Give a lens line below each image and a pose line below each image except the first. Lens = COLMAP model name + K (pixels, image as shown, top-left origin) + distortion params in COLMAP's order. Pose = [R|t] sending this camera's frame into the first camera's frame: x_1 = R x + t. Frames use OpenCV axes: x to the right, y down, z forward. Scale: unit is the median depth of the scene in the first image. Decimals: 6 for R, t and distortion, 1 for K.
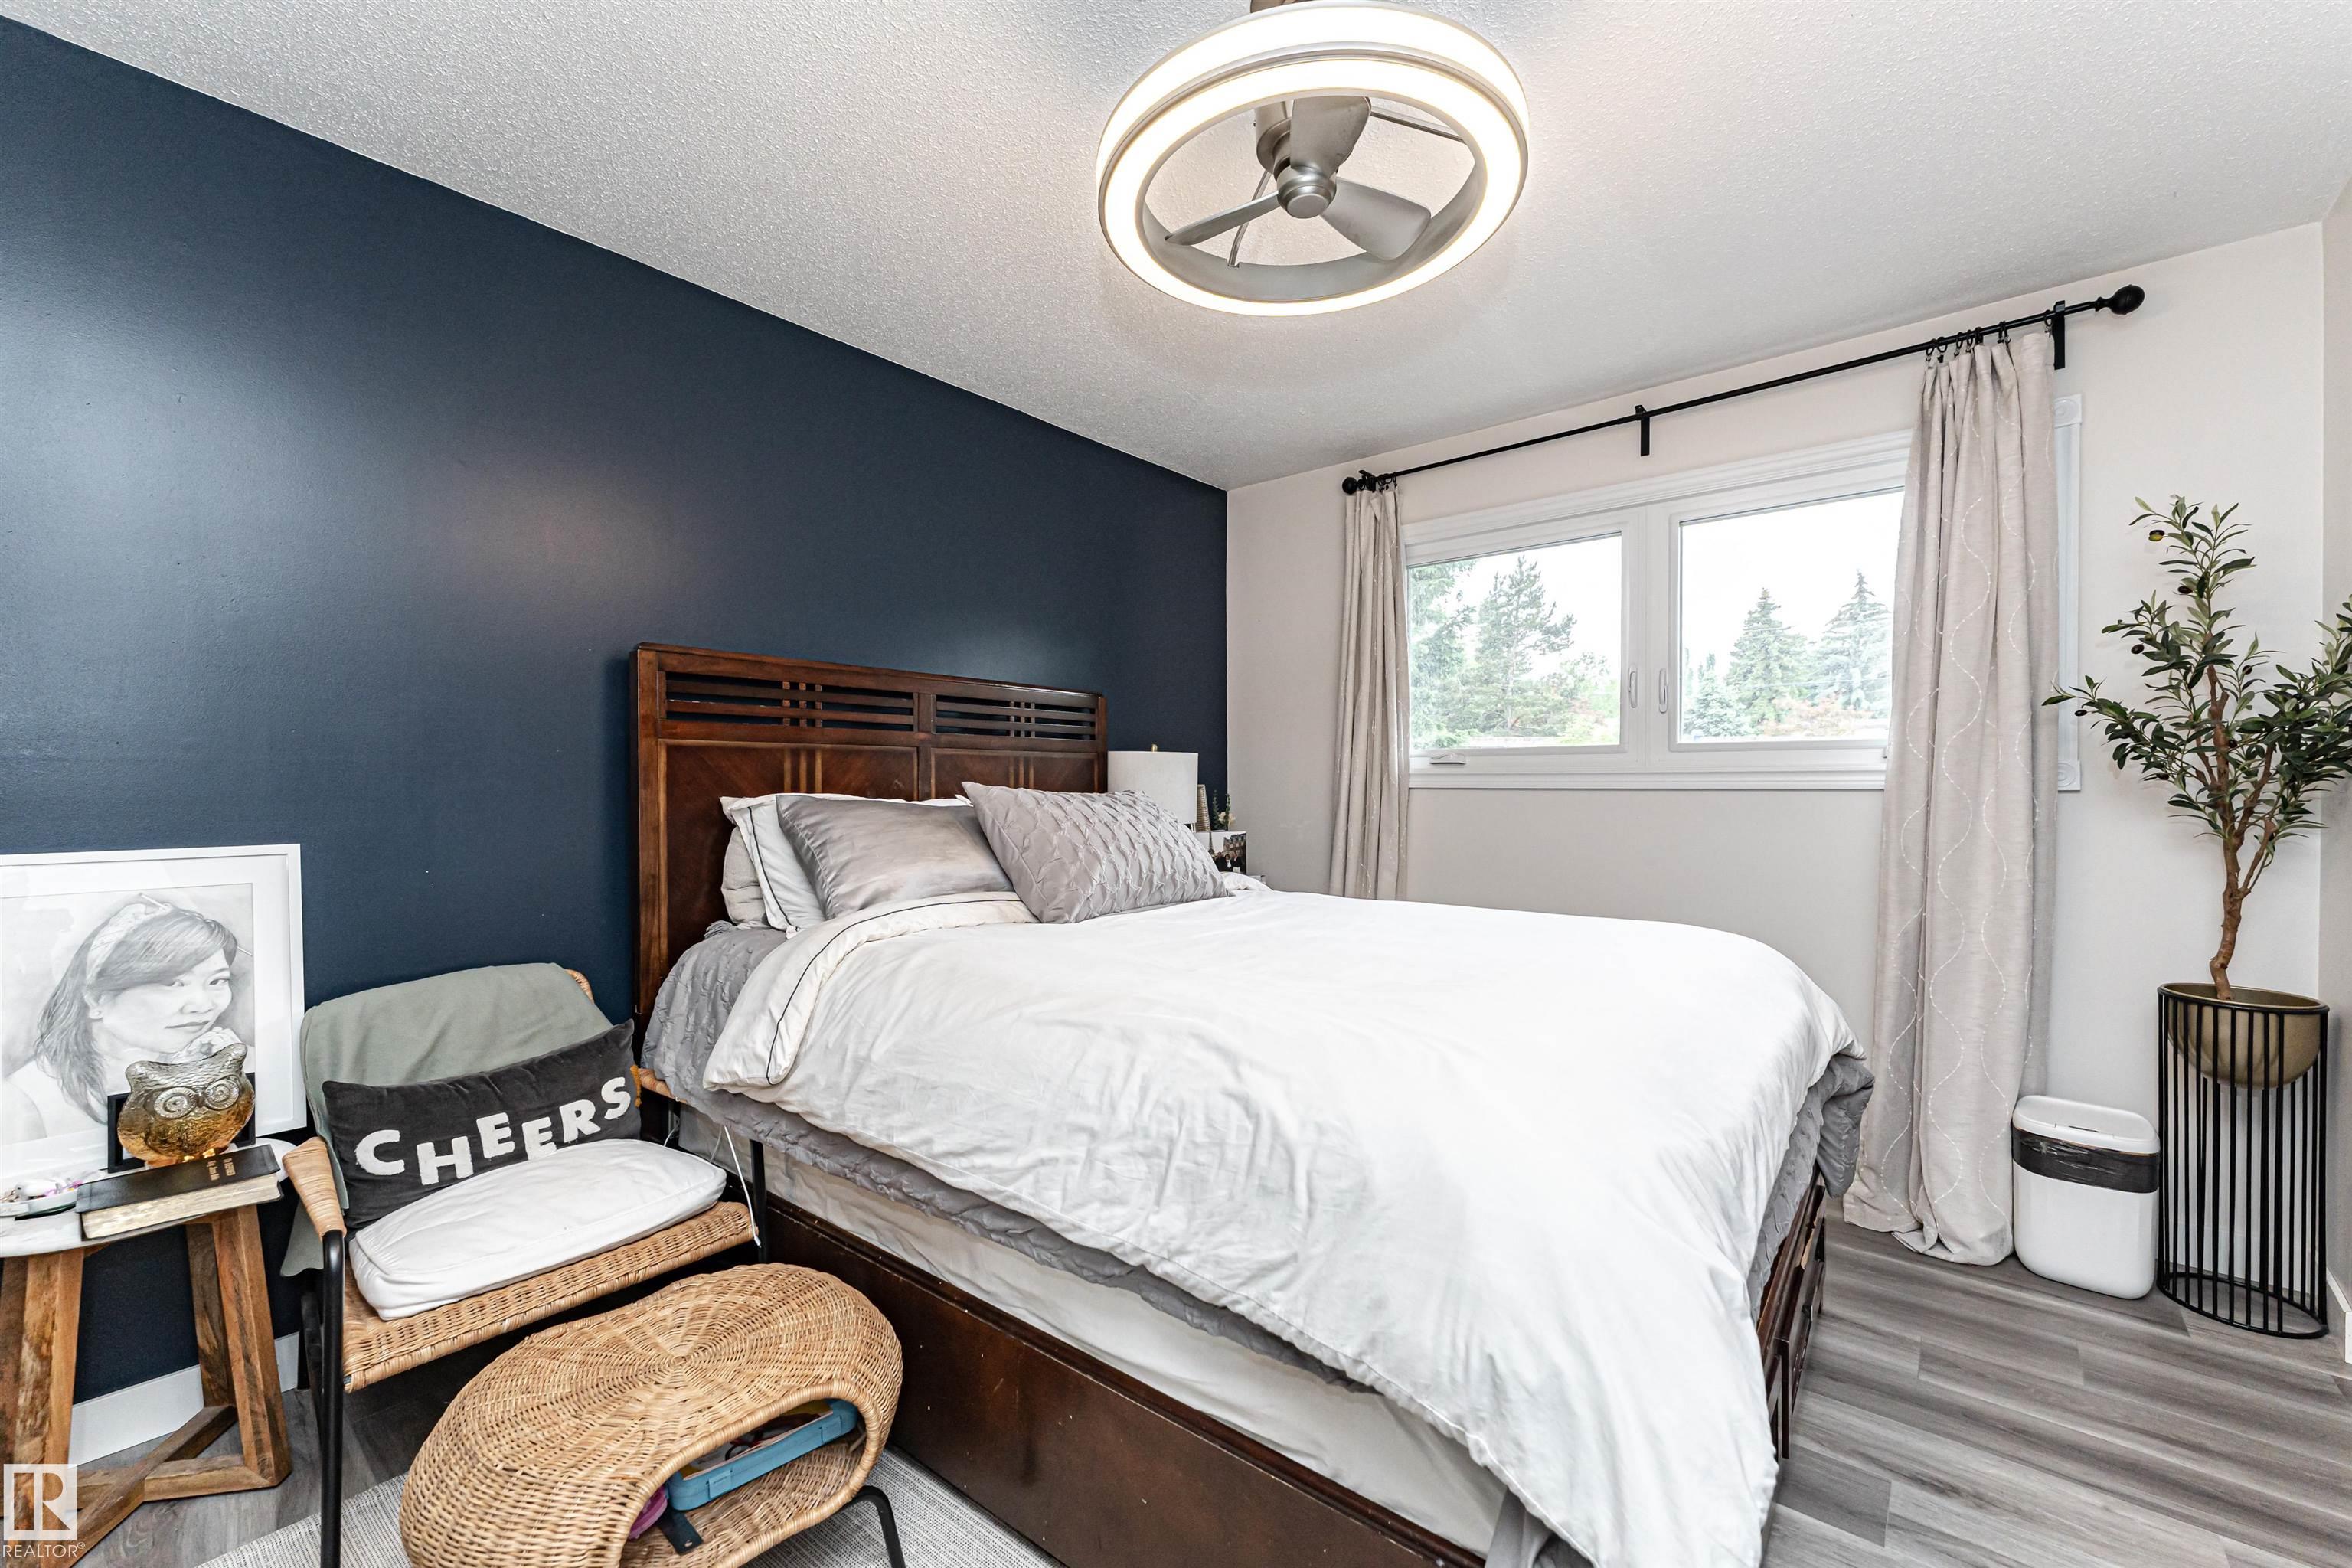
lens RADIAL K [[942.0, 0, 1179.4], [0, 942.0, 781.8], [0, 0, 1]] dist [-0.000820, 0.000618]
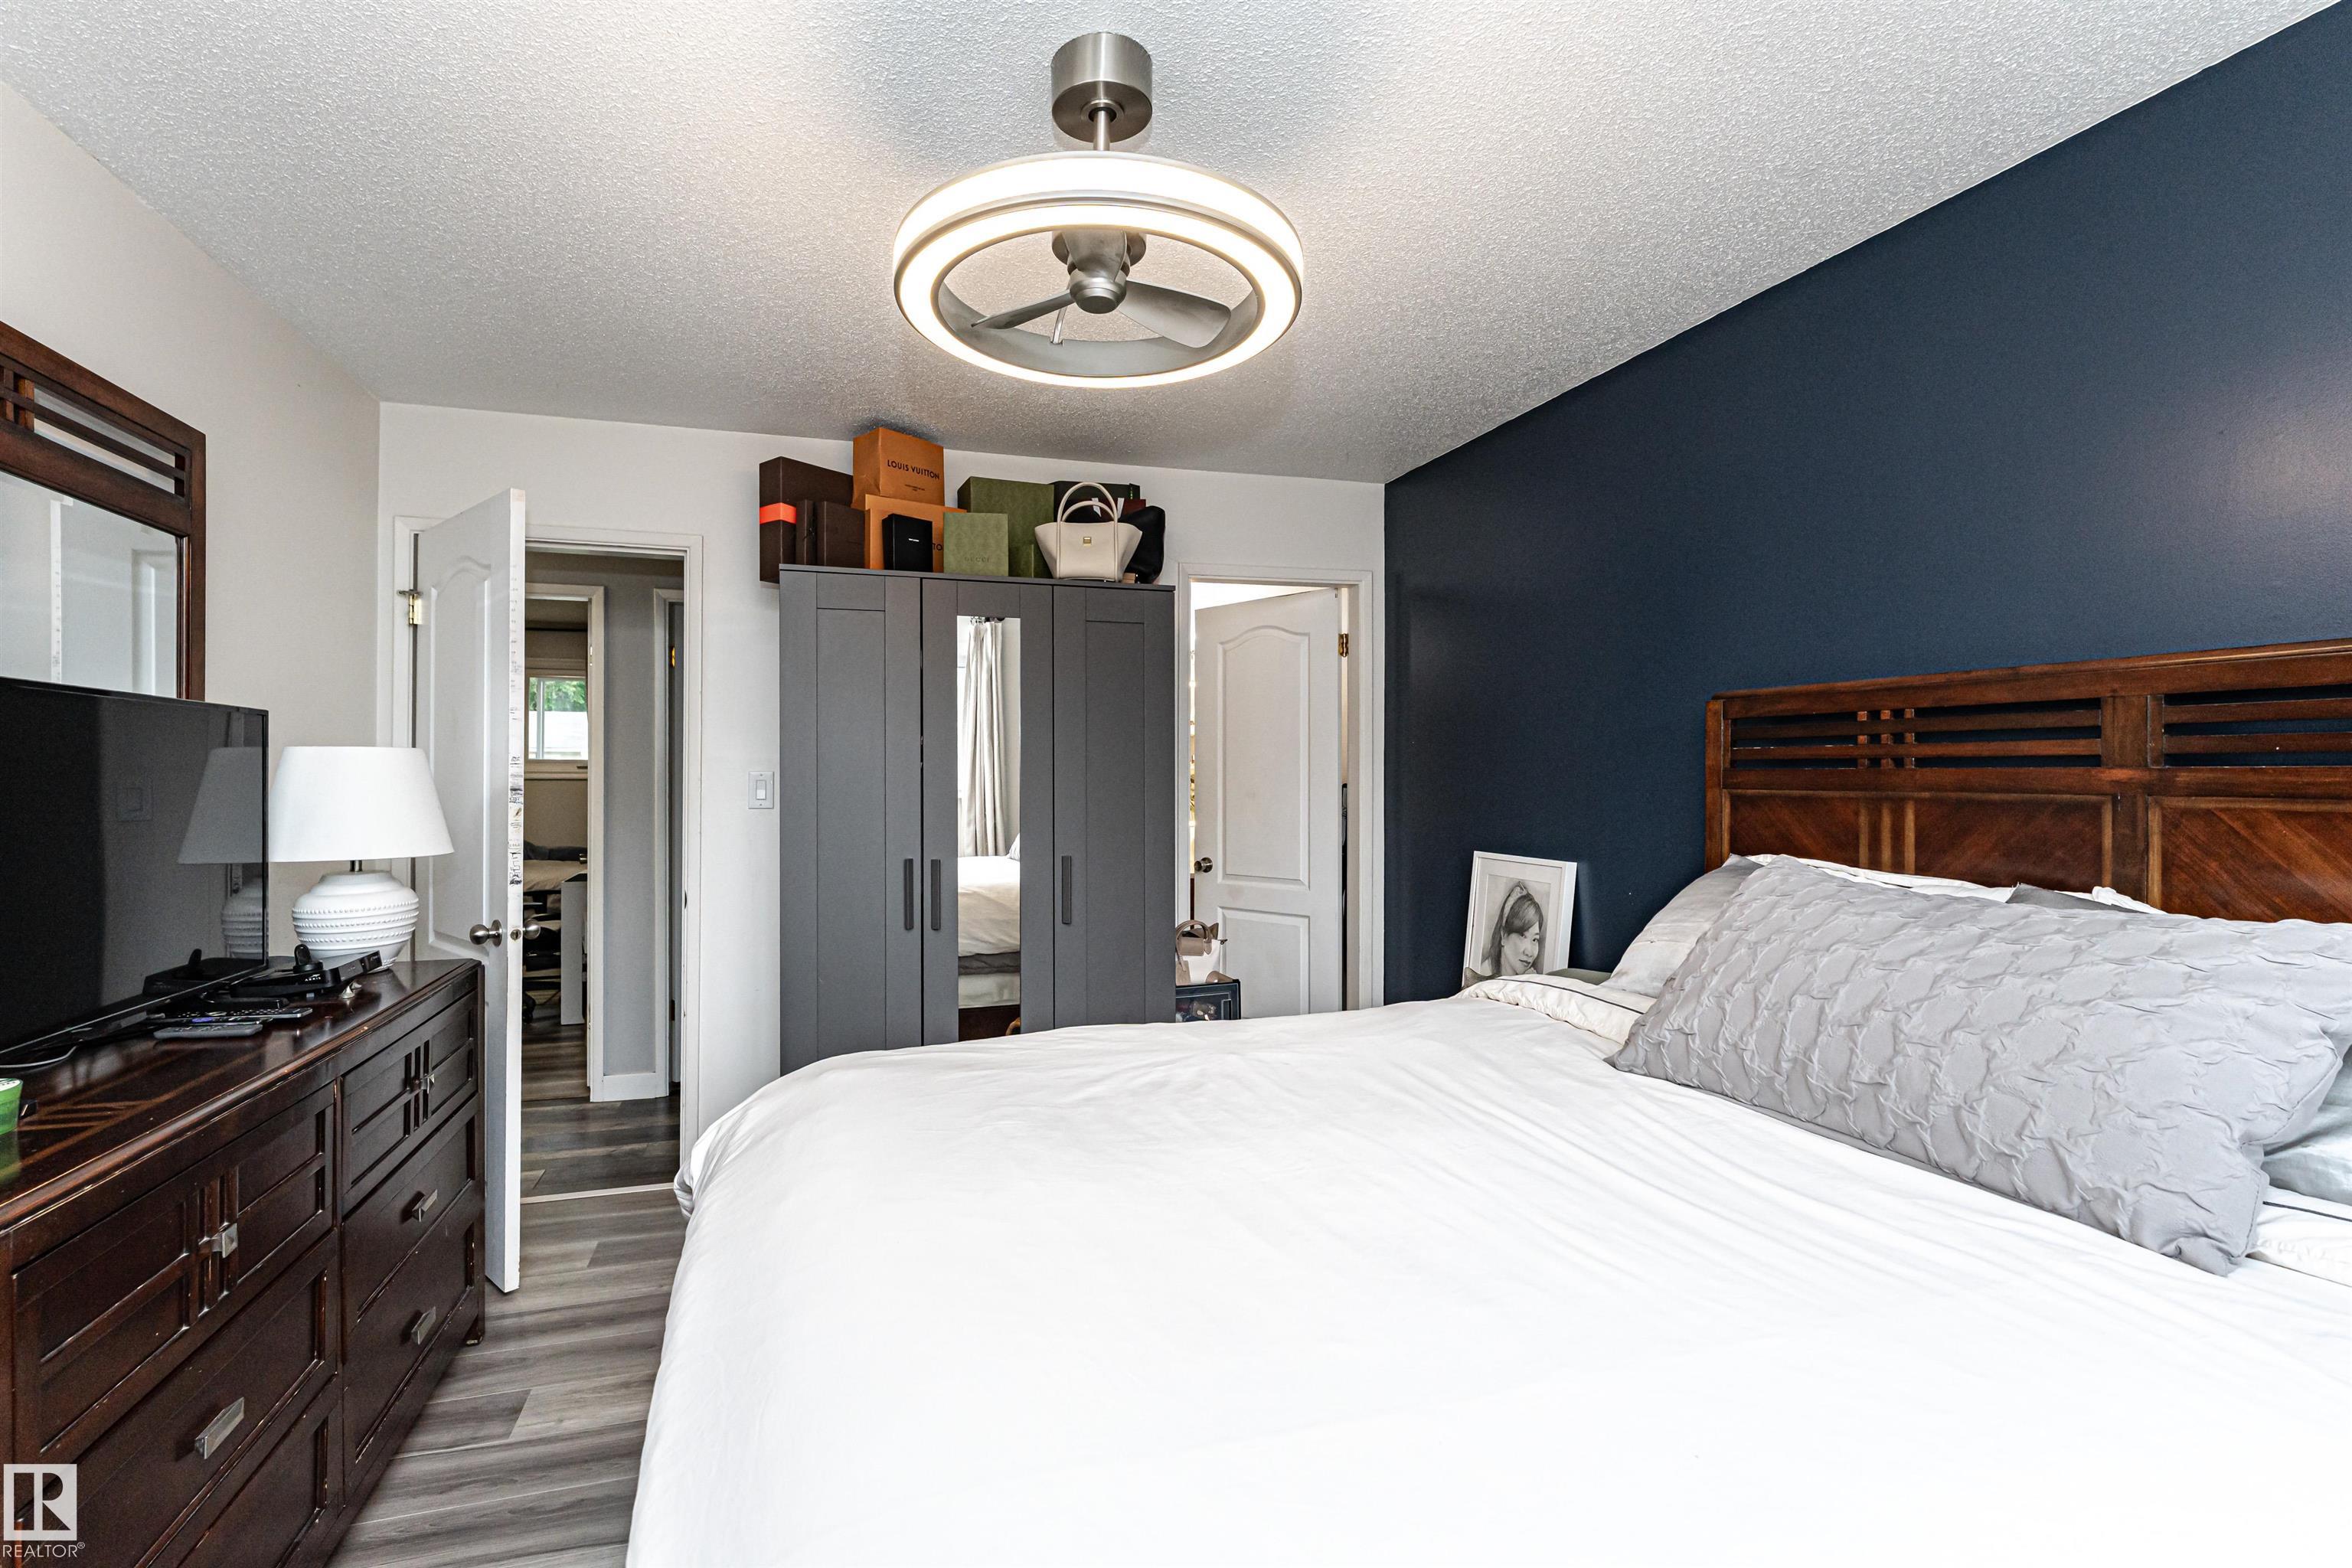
lens RADIAL K [[1110.0, 0, 1174.3], [0, 1110.0, 777.0], [0, 0, 1]] dist [0.003280, 0.000575]
pose [[-0.545307, 0.000006, -0.838236, 0.635608], [-0.006446, 0.999970, 0.004200, -0.052120], [0.838211, 0.007694, -0.545291, 1.006886]]
